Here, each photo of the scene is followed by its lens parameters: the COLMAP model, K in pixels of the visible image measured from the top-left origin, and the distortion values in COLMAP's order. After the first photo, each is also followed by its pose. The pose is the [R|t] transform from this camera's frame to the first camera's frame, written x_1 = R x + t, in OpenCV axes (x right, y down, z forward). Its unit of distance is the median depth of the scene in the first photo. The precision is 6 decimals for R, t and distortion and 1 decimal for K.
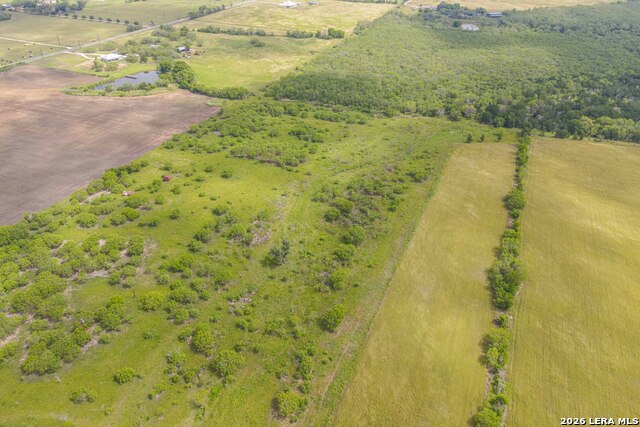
lens RADIAL K [[466.6, 0, 320.0], [0, 466.6, 213.5], [0, 0, 1]] dist [0.024389, -0.000378]
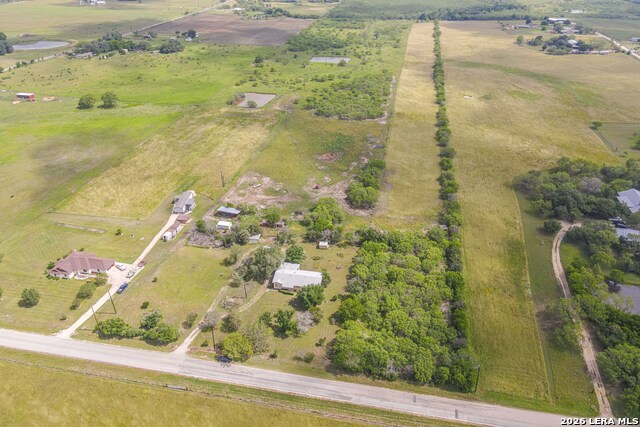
lens RADIAL K [[466.6, 0, 320.0], [0, 466.6, 213.5], [0, 0, 1]] dist [0.024389, -0.000378]
pose [[0.980922, -0.100974, 0.166120, -0.701456], [0.103994, 0.994532, -0.009560, 0.799856], [-0.164246, 0.026653, 0.986059, -1.371416]]
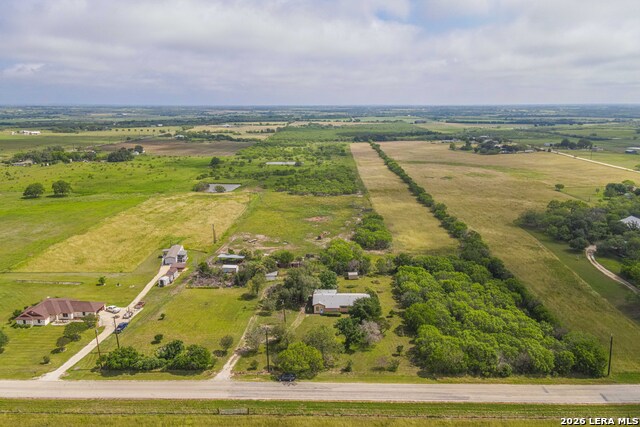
lens RADIAL K [[466.6, 0, 320.0], [0, 466.6, 213.5], [0, 0, 1]] dist [0.024389, -0.000378]
pose [[0.934356, -0.082334, 0.346699, -0.821958], [0.186766, 0.941750, -0.279688, 0.918500], [-0.303476, 0.326080, 0.895307, -1.254596]]
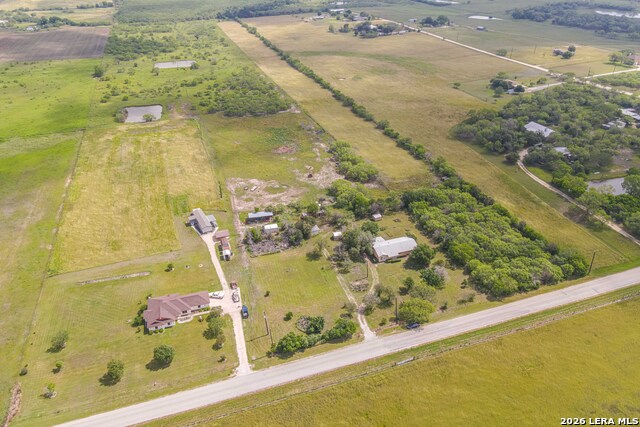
lens RADIAL K [[466.6, 0, 320.0], [0, 466.6, 213.5], [0, 0, 1]] dist [0.024389, -0.000378]
pose [[0.745126, -0.339195, 0.574225, -1.055232], [0.351398, 0.931471, 0.094239, 0.736887], [-0.566840, 0.131562, 0.813255, -1.252841]]
